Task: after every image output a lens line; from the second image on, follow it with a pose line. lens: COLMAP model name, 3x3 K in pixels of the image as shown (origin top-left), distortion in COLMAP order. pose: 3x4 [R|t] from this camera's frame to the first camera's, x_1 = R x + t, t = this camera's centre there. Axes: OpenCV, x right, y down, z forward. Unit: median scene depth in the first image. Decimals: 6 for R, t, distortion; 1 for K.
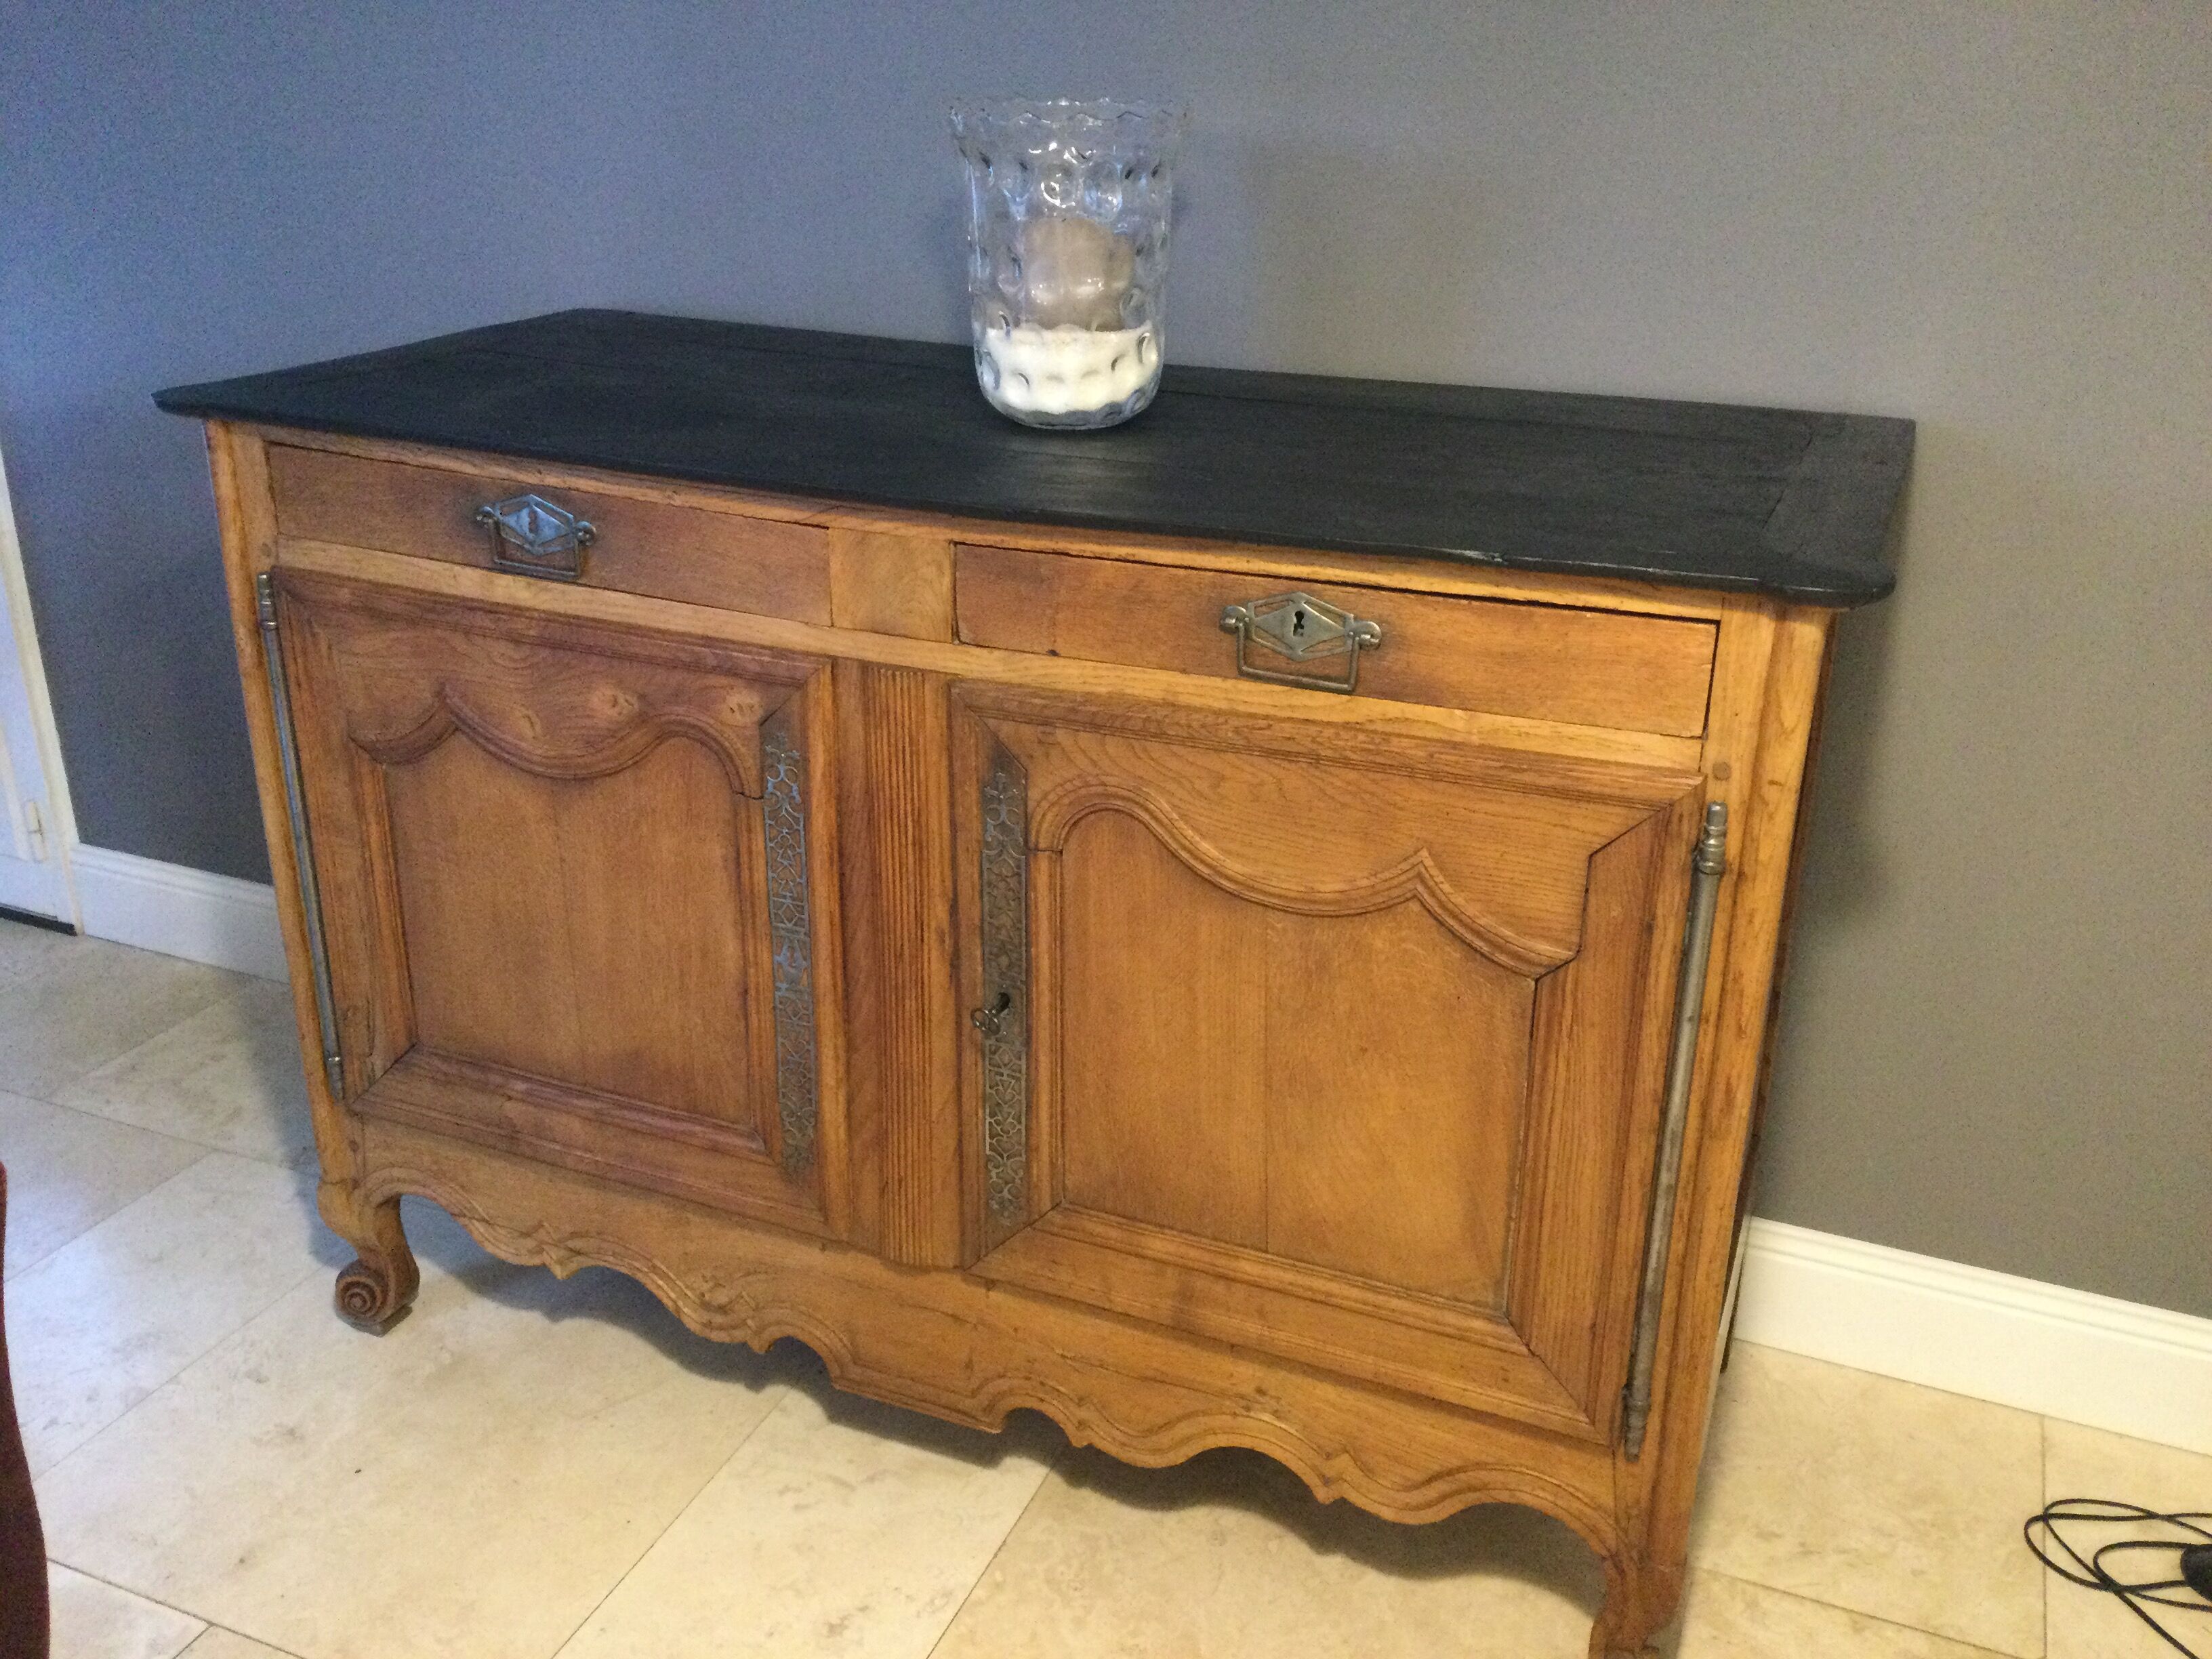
lens RADIAL K [[2014.4, 0, 1118.5], [0, 2014.4, 814.9], [0, 0, 1]] dist [0.050406, -0.082309]
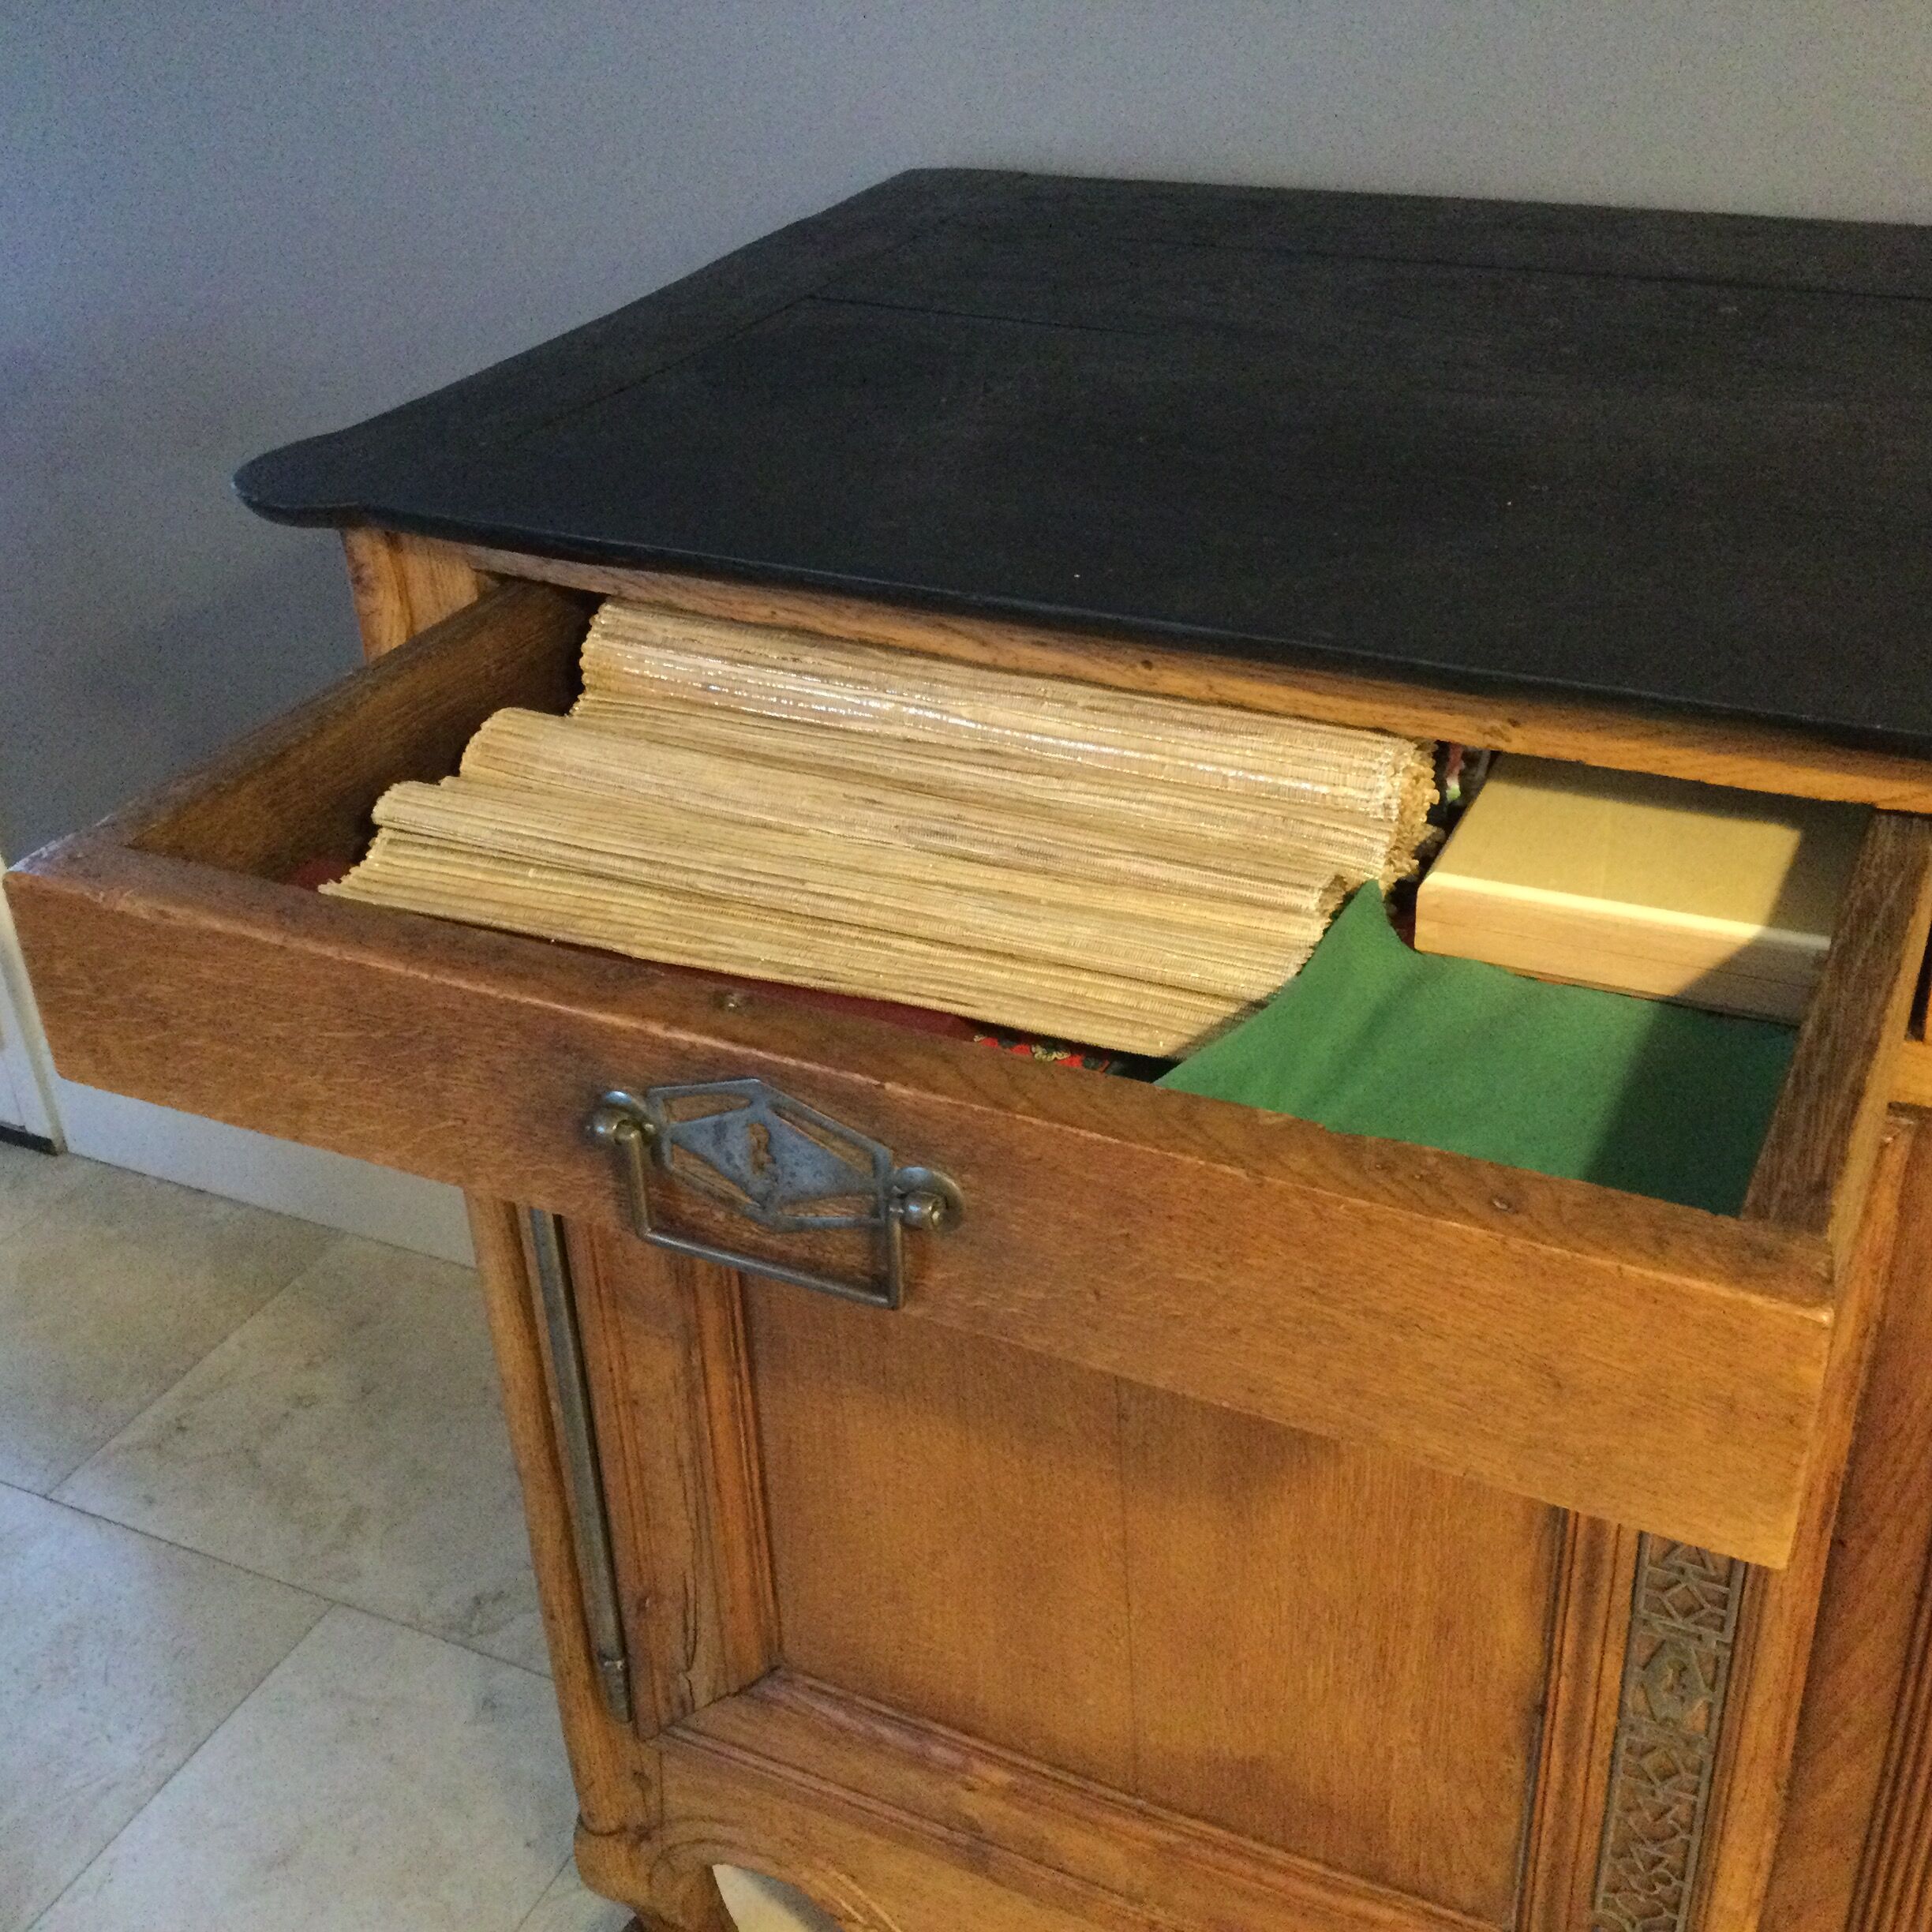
lens RADIAL K [[2350.6, 0, 967.8], [0, 2350.6, 978.7], [0, 0, 1]] dist [0.071760, 0.000000]
pose [[0.996800, -0.022982, -0.076555, -0.283047], [0.033869, 0.988982, 0.144110, -0.174559], [0.072400, -0.146241, 0.986596, 0.482481]]
